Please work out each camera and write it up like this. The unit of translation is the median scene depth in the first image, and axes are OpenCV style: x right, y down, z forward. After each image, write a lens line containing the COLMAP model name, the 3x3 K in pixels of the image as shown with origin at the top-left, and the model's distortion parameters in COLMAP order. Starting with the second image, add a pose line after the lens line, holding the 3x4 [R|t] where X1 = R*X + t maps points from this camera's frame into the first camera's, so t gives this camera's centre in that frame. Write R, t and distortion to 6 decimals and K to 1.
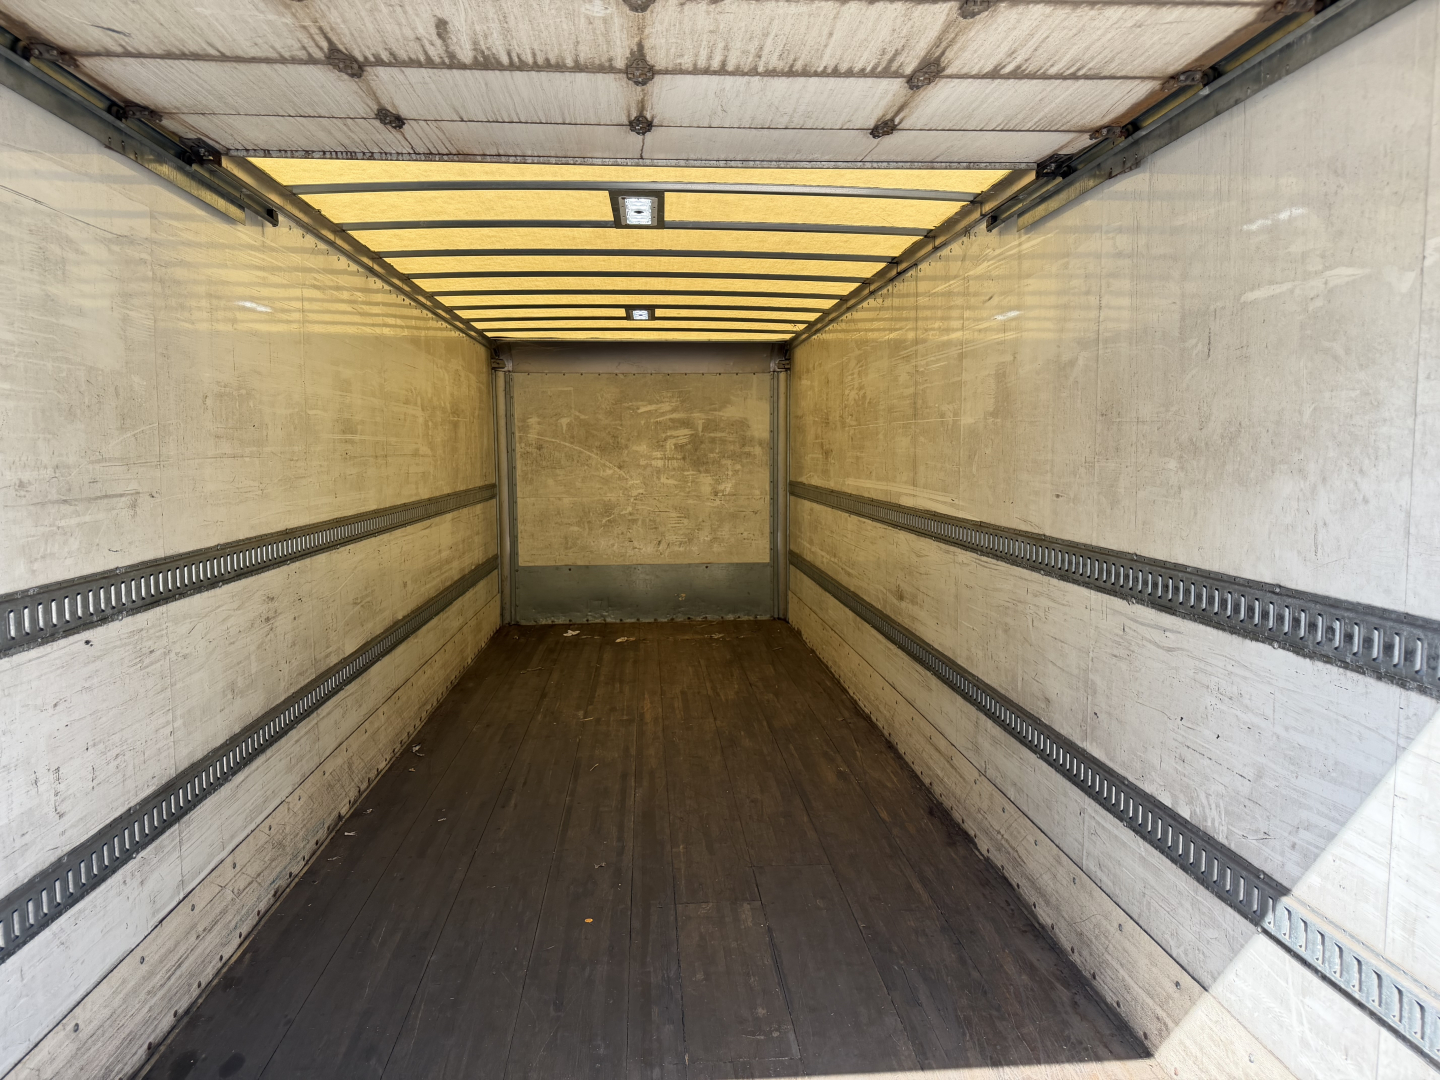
lens RADIAL K [[1019.2, 0, 723.4], [0, 1019.2, 509.2], [0, 0, 1]] dist [0.060080, -0.083331]
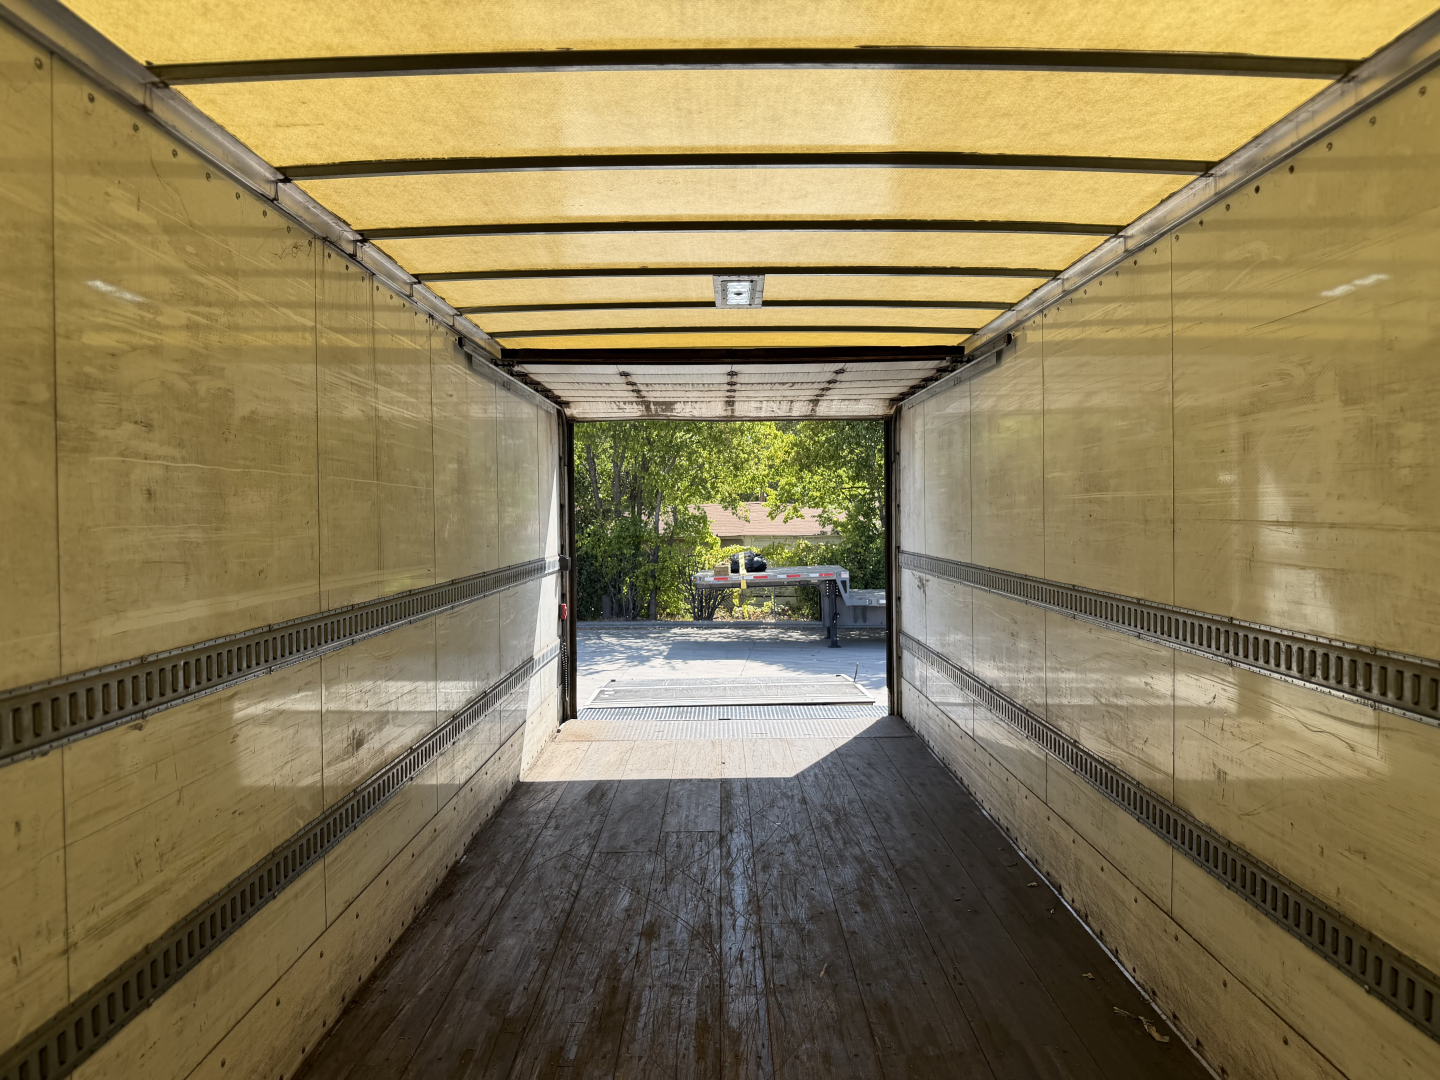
lens RADIAL K [[1019.2, 0, 723.4], [0, 1019.2, 509.2], [0, 0, 1]] dist [0.060080, -0.083331]
pose [[-0.997179, 0.013978, 0.073750, -0.125787], [0.018062, 0.998322, 0.055011, -0.109895], [-0.072857, 0.056187, -0.995758, 1.838917]]
